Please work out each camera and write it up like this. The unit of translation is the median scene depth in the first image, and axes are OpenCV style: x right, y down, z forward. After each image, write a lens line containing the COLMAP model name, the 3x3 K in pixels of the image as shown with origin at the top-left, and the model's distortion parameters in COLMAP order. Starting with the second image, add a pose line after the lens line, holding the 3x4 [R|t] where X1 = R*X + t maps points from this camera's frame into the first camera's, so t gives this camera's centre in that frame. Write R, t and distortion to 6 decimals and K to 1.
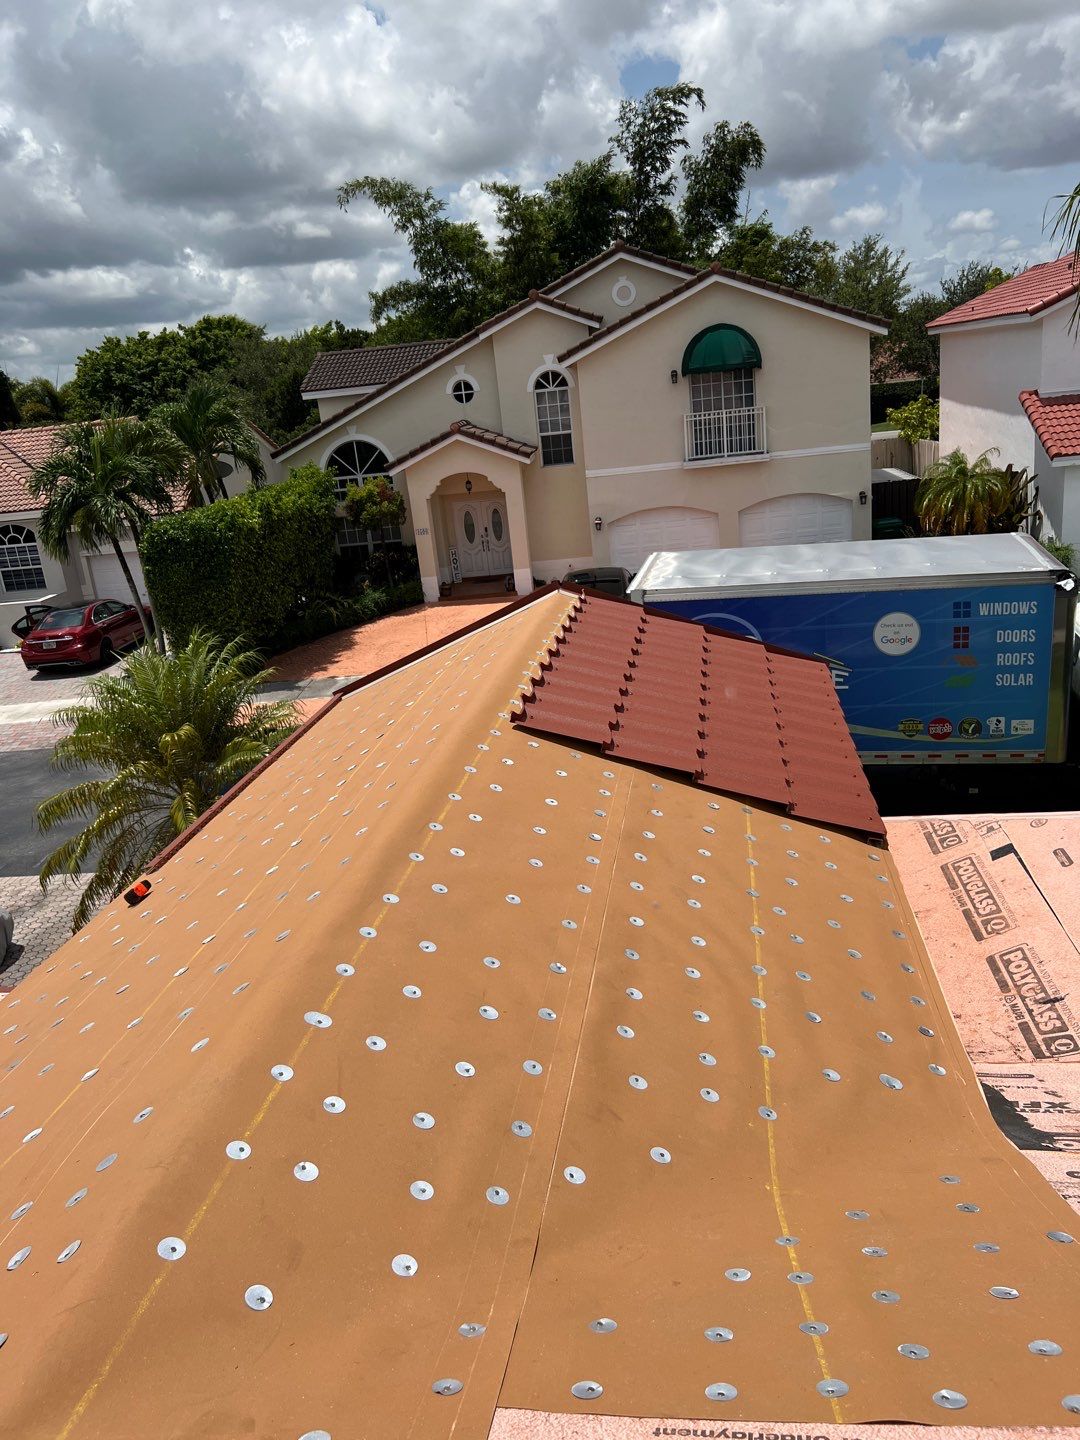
lens RADIAL K [[1092.5, 0, 536.5], [0, 1092.5, 729.1], [0, 0, 1]] dist [0.043031, -0.046430]
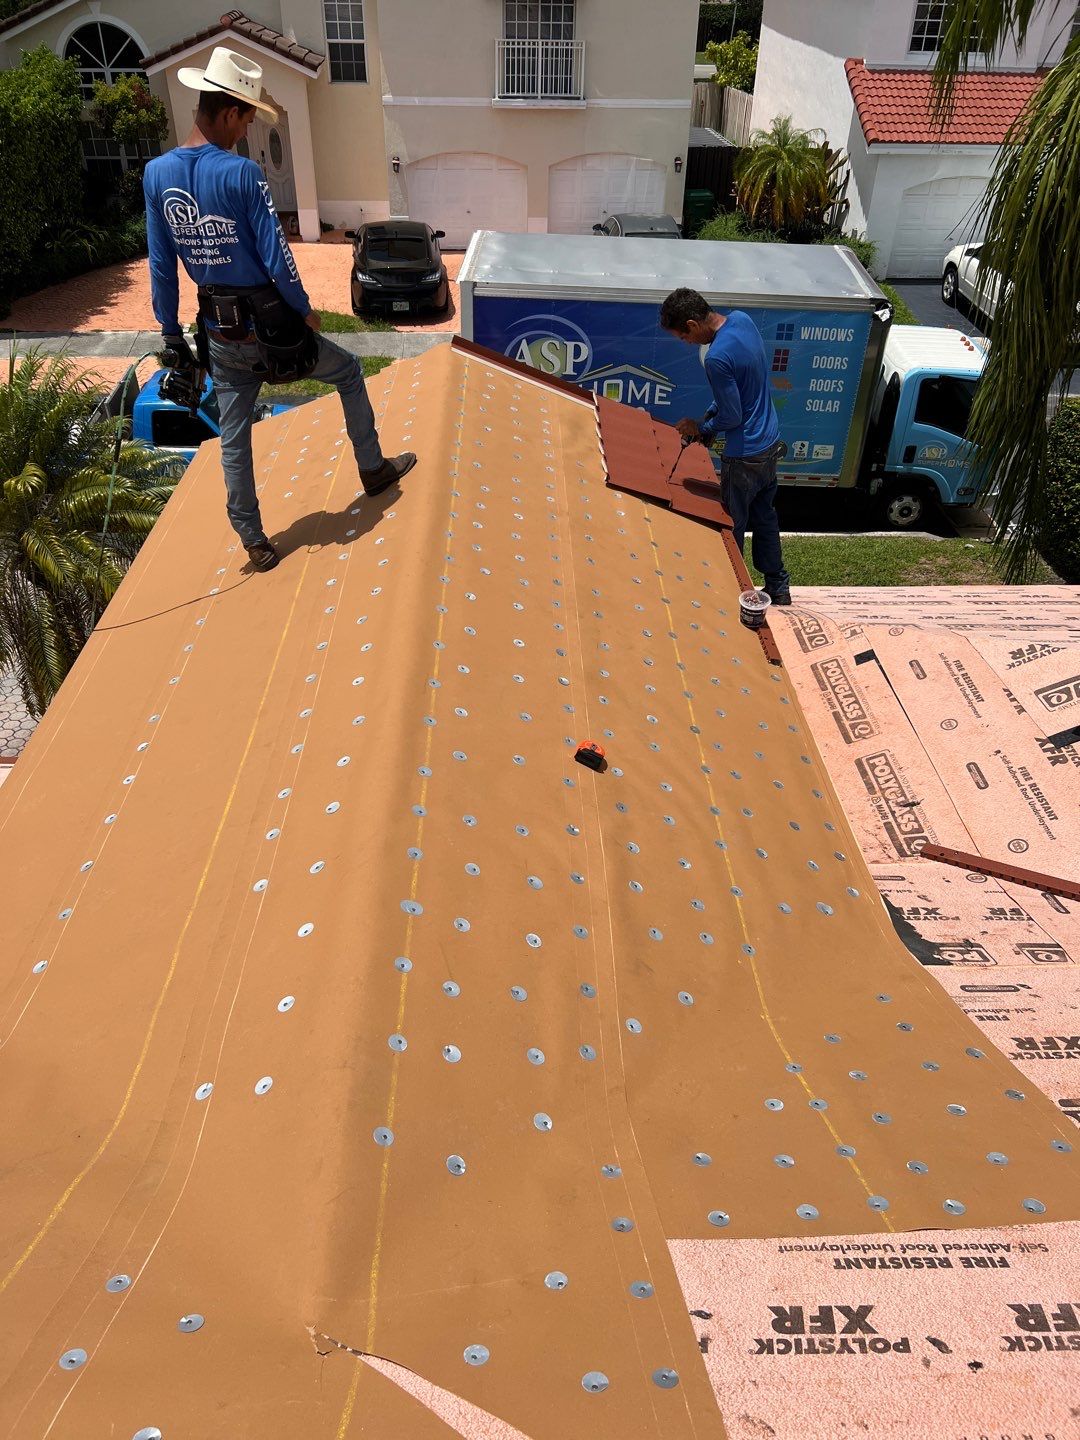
lens RADIAL K [[1092.5, 0, 538.2], [0, 1092.5, 728.2], [0, 0, 1]] dist [0.043031, -0.046430]
pose [[0.977334, -0.009390, 0.211494, -0.054904], [-0.055151, 0.953227, 0.297181, -0.048647], [-0.204392, -0.302110, 0.931103, -0.011542]]
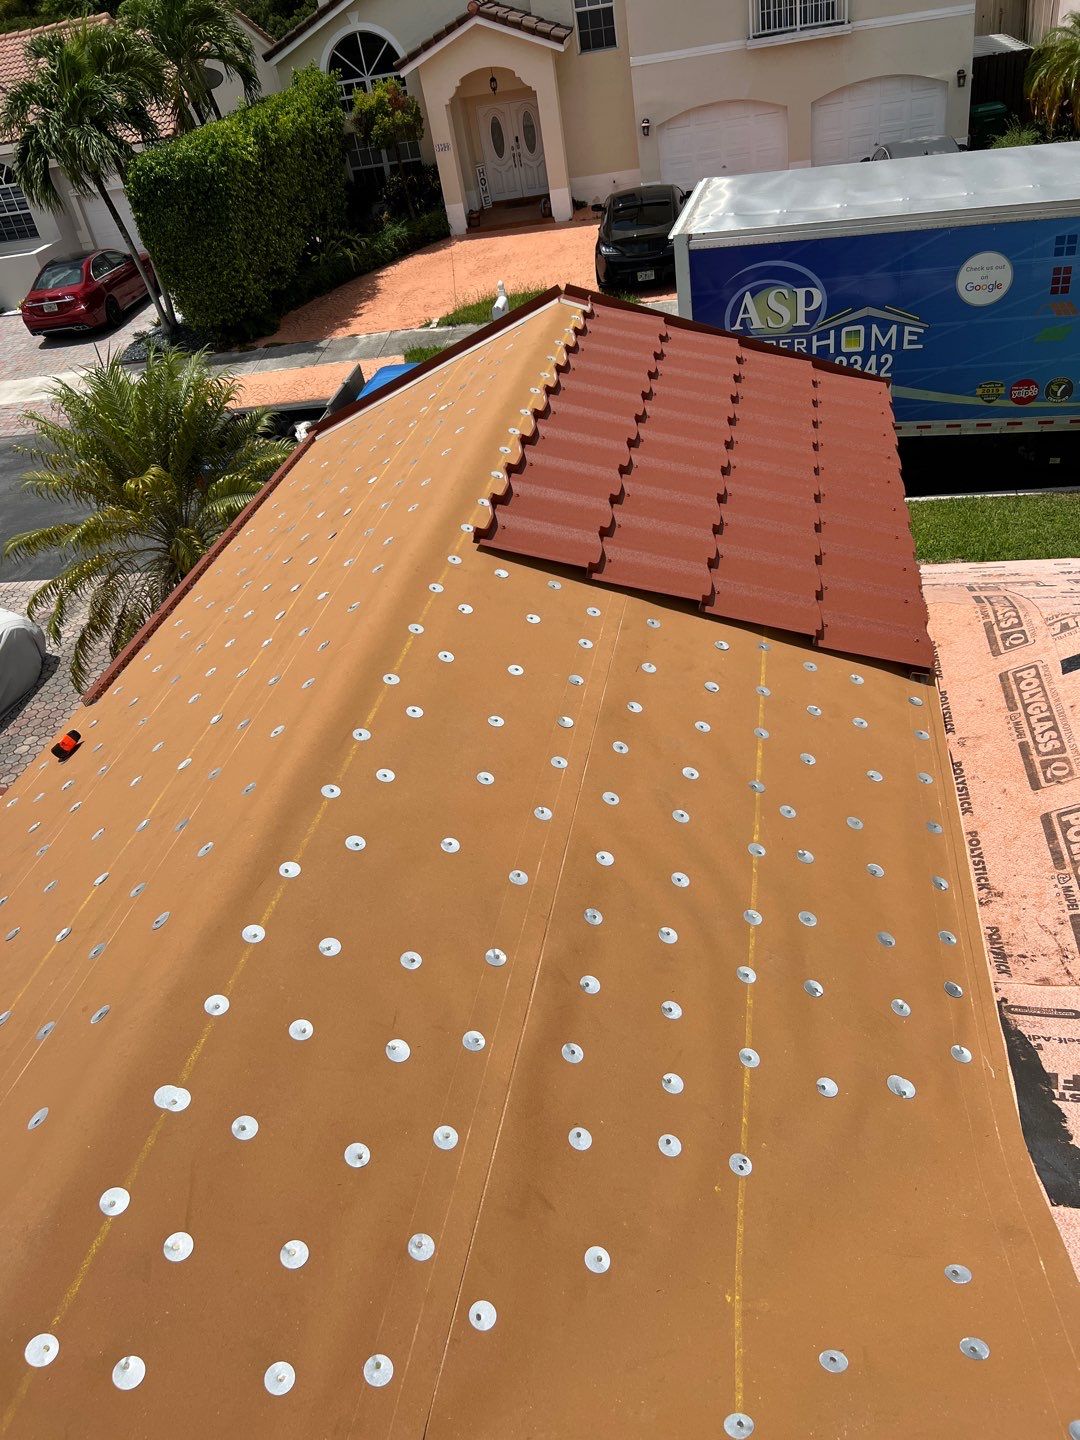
lens RADIAL K [[1092.5, 0, 536.2], [0, 1092.5, 730.3], [0, 0, 1]] dist [0.043031, -0.046430]
pose [[0.998176, -0.021702, -0.056339, 0.020583], [0.038562, 0.947188, 0.318352, -0.041328], [0.046455, -0.319944, 0.946297, 0.059222]]
